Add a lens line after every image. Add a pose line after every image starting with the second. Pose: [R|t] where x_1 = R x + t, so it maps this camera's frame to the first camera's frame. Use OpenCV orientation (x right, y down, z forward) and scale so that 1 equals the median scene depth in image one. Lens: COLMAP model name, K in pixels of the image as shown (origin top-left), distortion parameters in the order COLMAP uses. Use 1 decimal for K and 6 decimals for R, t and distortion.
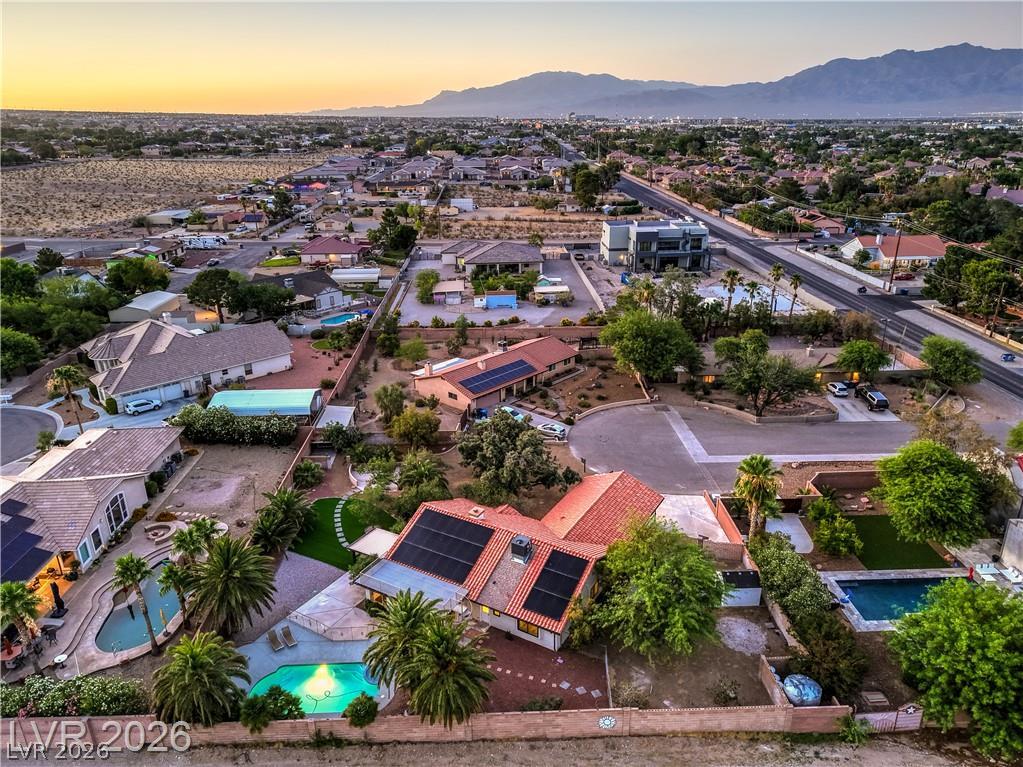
lens RADIAL K [[695.3, 0, 508.3], [0, 695.3, 382.4], [0, 0, 1]] dist [0.038516, -0.033142]
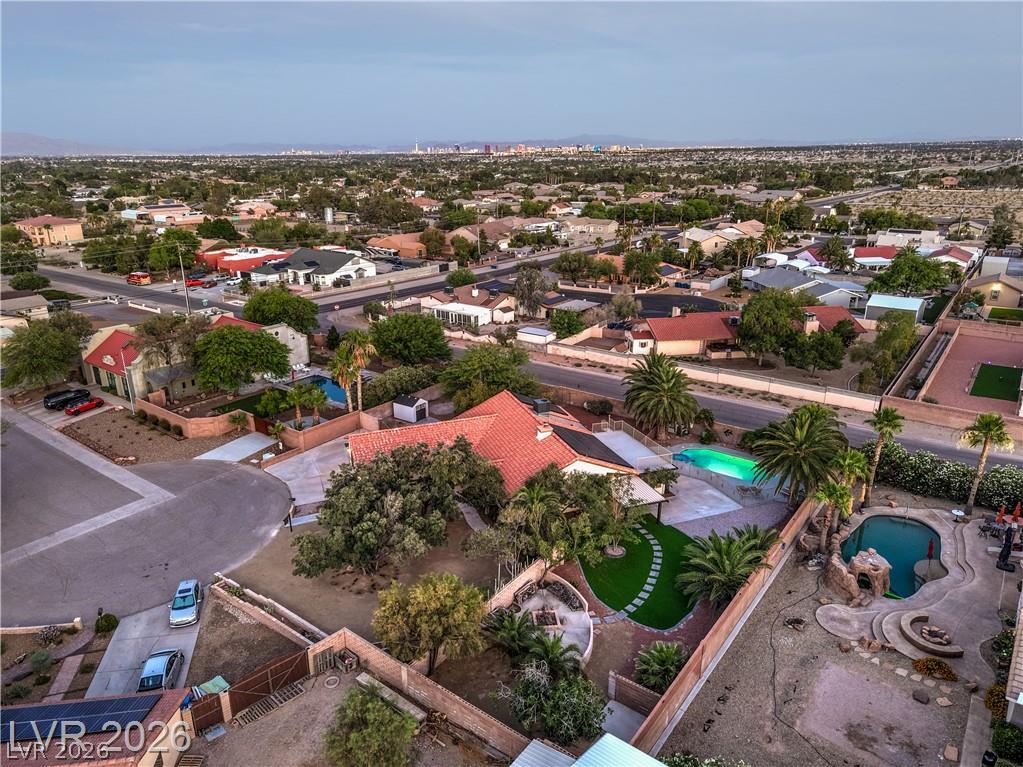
lens RADIAL K [[695.3, 0, 508.3], [0, 695.3, 382.4], [0, 0, 1]] dist [0.038516, -0.033142]
pose [[-0.780344, -0.182905, 0.598004, -0.412175], [0.231721, 0.803624, 0.548173, -0.296410], [-0.580834, 0.566334, -0.584721, 1.110981]]
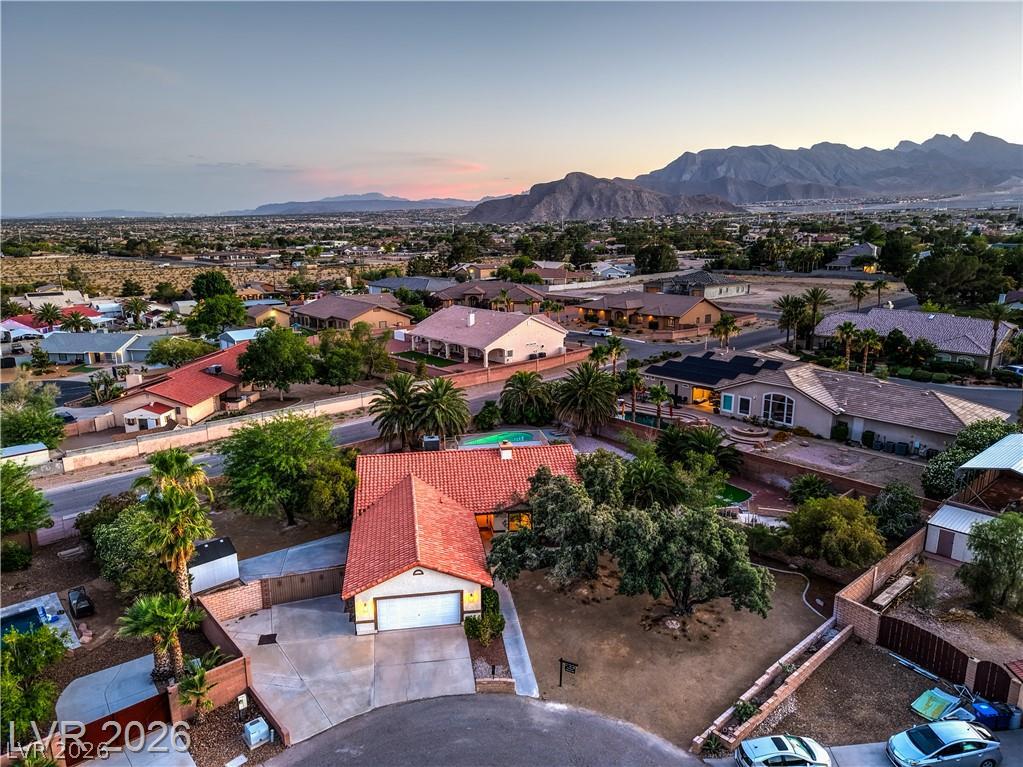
lens RADIAL K [[683.0, 0, 511.5], [0, 683.0, 383.5], [0, 0, 1]] dist [0.040795, -0.041322]
pose [[-0.761992, 0.160911, -0.627277, 0.352096], [-0.212325, 0.853015, 0.476742, -0.221328], [0.611790, 0.496460, -0.615825, 1.072711]]
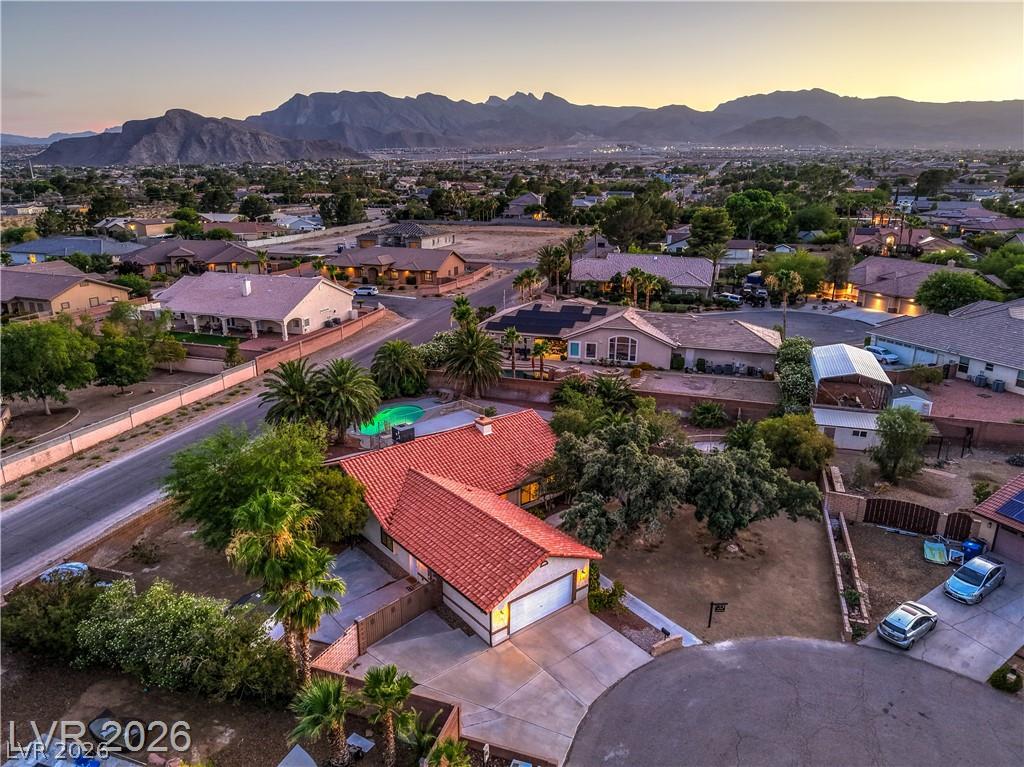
lens RADIAL K [[683.7, 0, 512.0], [0, 683.7, 383.5], [0, 0, 1]] dist [0.040795, -0.041322]
pose [[-0.337908, 0.288985, -0.895715, 0.497816], [-0.325719, 0.856980, 0.399365, -0.150149], [0.883021, 0.426700, -0.195453, 0.835991]]
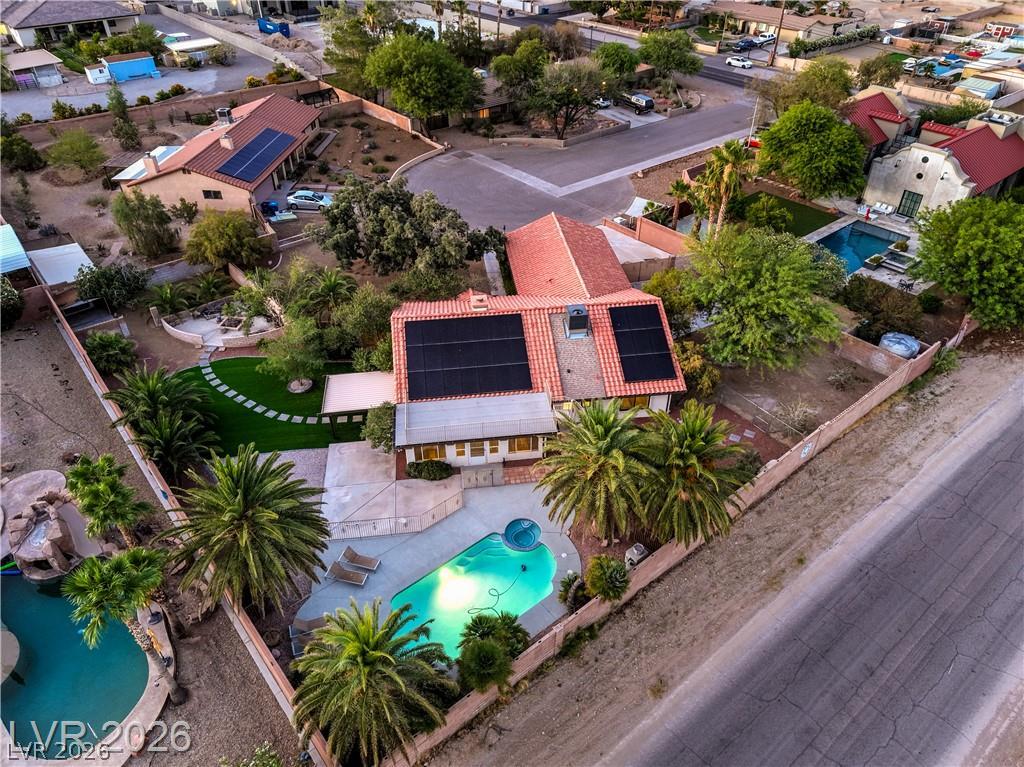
lens RADIAL K [[696.0, 0, 508.8], [0, 696.0, 382.3], [0, 0, 1]] dist [0.038516, -0.033142]
pose [[0.790869, -0.358385, 0.496071, -0.290216], [0.204996, 0.918902, 0.337040, 0.018981], [-0.576630, -0.164863, 0.800199, 0.276991]]
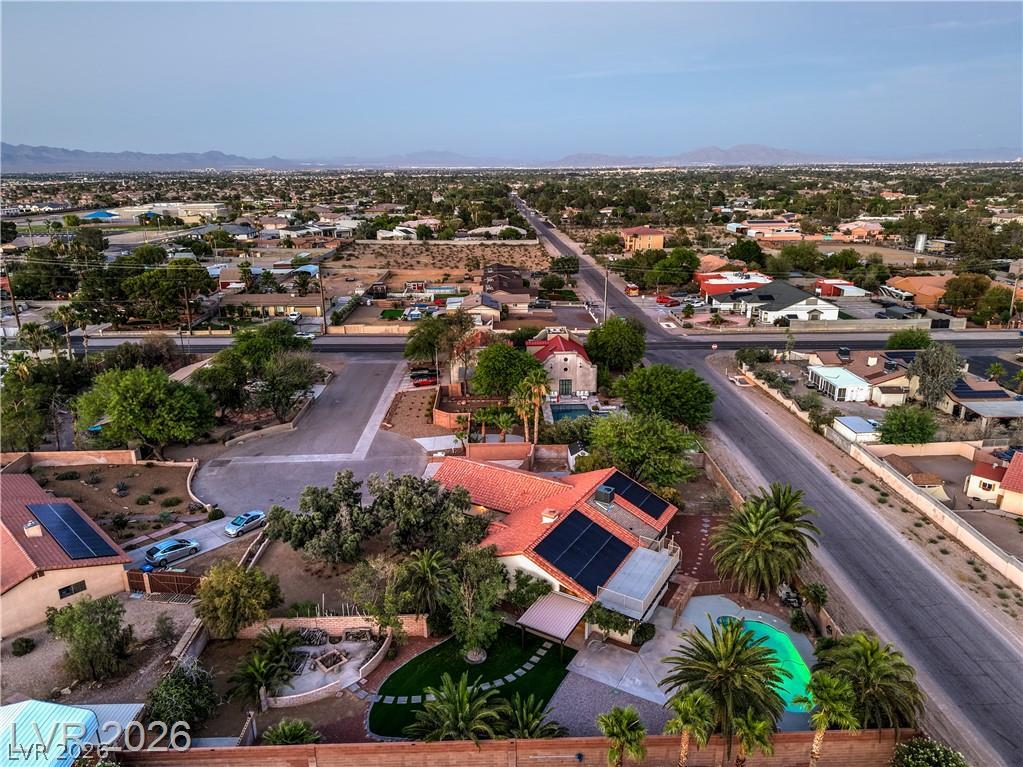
lens RADIAL K [[703.3, 0, 506.5], [0, 703.3, 386.9], [0, 0, 1]] dist [0.045706, -0.046873]
pose [[0.011305, -0.291275, 0.956573, -0.631246], [0.359340, 0.893912, 0.267948, -0.167128], [-0.933138, 0.340705, 0.114772, 0.630697]]
